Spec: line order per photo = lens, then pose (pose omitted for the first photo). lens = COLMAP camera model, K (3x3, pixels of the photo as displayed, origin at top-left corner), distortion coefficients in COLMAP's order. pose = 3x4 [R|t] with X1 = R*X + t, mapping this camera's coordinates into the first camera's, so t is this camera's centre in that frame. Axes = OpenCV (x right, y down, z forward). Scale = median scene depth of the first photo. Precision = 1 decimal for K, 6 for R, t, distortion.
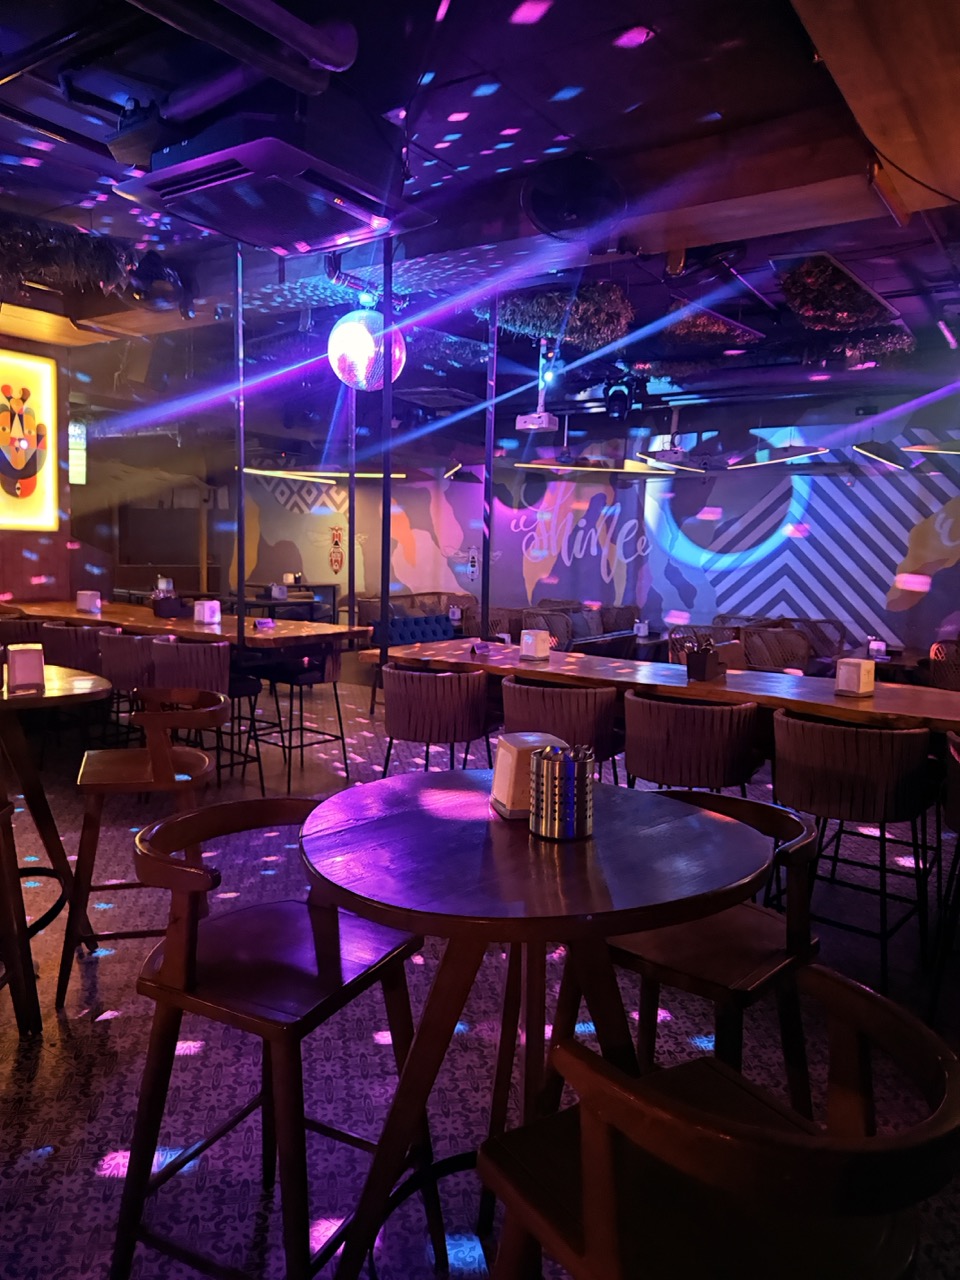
lens RADIAL K [[922.6, 0, 481.5], [0, 922.6, 636.0], [0, 0, 1]] dist [0.041979, -0.058526]
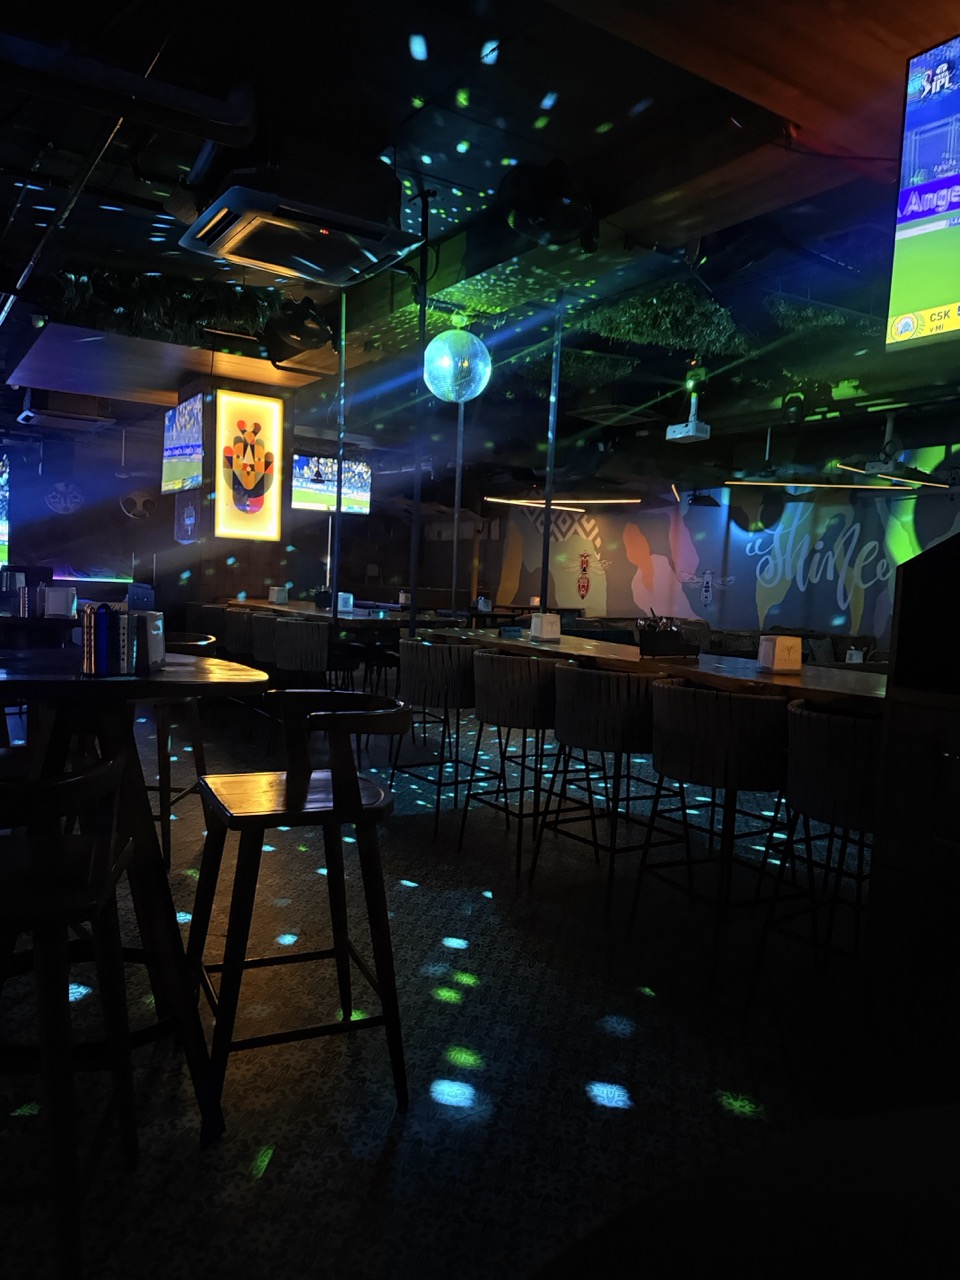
lens RADIAL K [[922.6, 0, 467.3], [0, 922.6, 629.3], [0, 0, 1]] dist [0.041979, -0.058526]
pose [[0.924151, 0.036065, -0.380321, 0.237791], [-0.057125, 0.997387, -0.044230, 0.041206], [0.377732, 0.062601, 0.923796, -0.000531]]
